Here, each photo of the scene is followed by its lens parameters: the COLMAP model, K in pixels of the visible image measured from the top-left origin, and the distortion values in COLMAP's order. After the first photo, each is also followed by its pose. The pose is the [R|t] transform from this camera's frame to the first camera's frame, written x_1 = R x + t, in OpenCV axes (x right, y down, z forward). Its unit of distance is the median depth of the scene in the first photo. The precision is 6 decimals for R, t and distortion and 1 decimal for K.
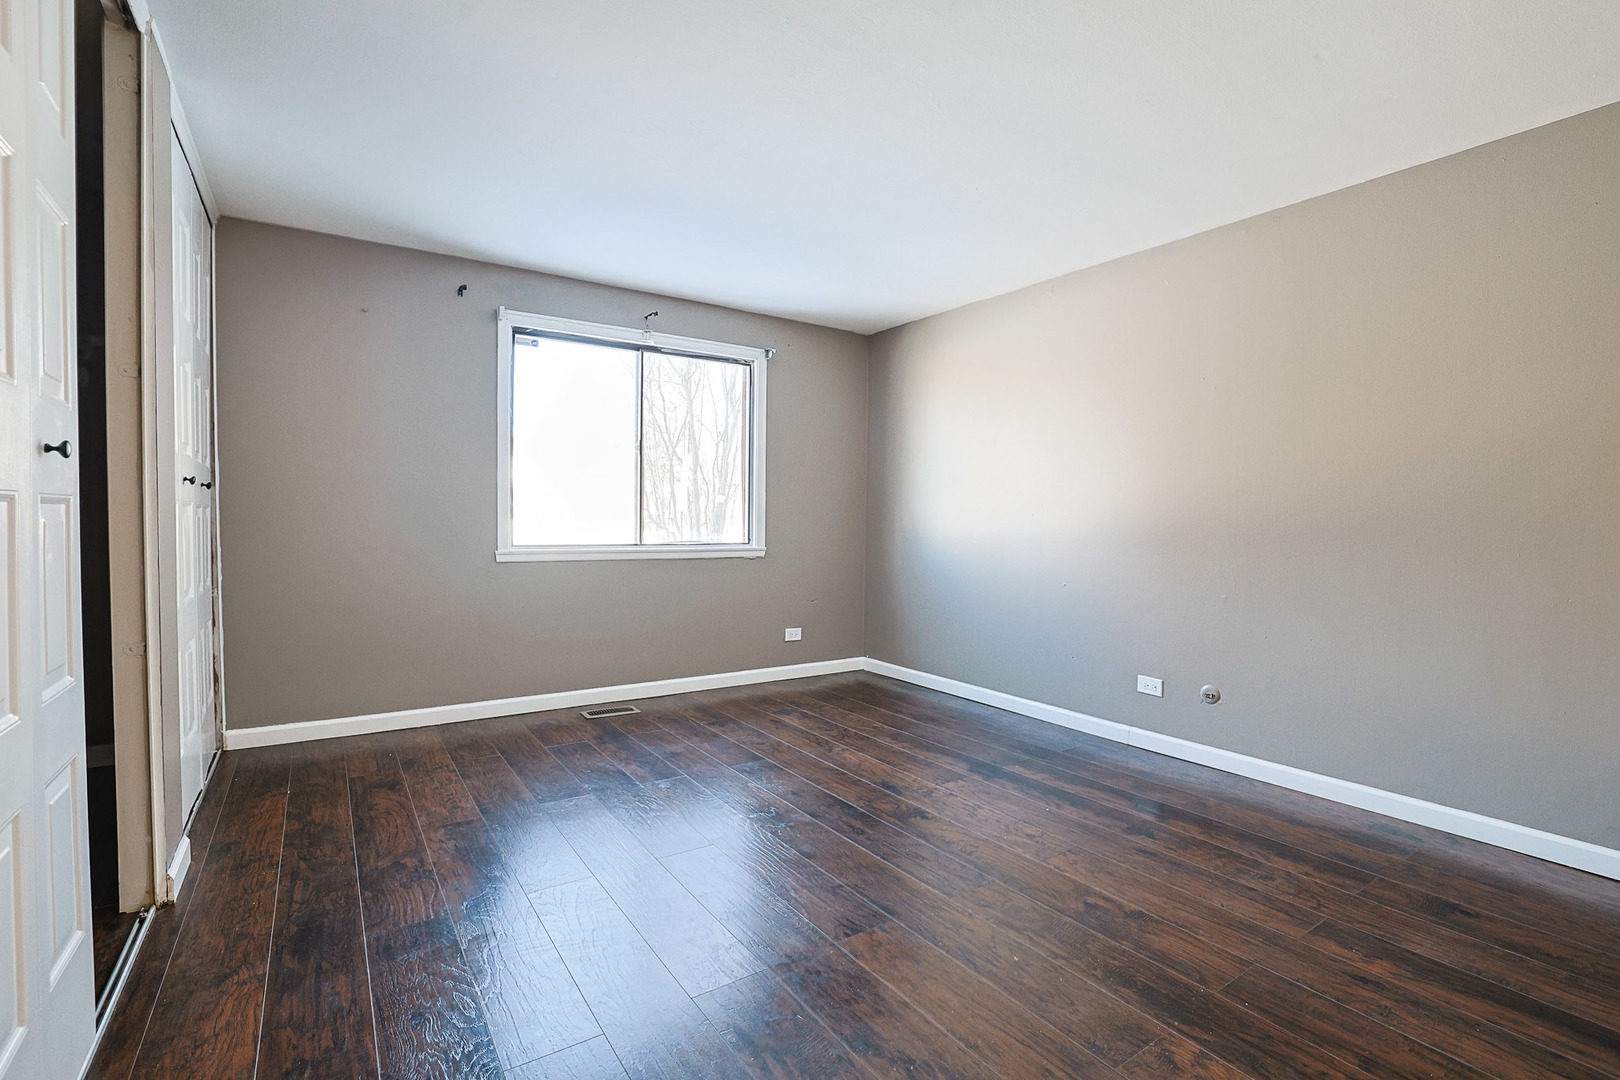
lens RADIAL K [[736.4, 0, 813.3], [0, 736.4, 538.7], [0, 0, 1]] dist [-0.049941, 0.019596]
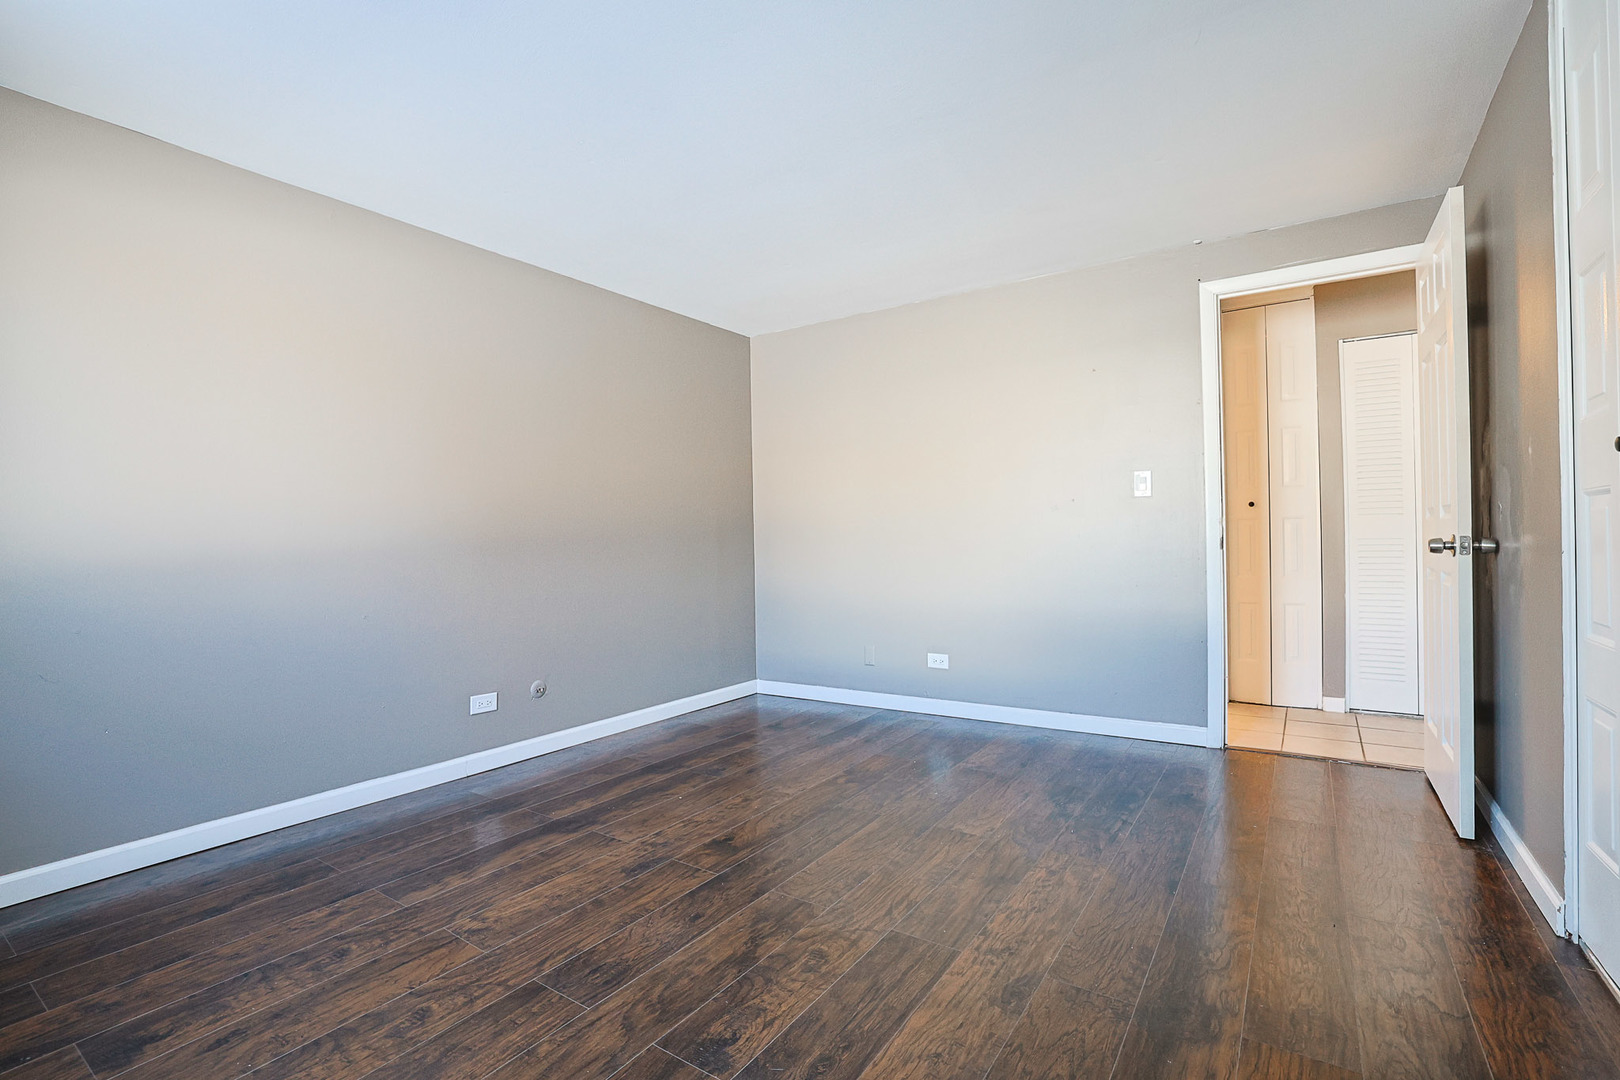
lens RADIAL K [[736.4, 0, 813.3], [0, 736.4, 538.7], [0, 0, 1]] dist [-0.049941, 0.019596]
pose [[-0.369591, -0.001184, 0.929194, -0.737427], [0.038967, 0.999100, 0.016772, -0.014969], [-0.928377, 0.042407, -0.369213, 1.196057]]
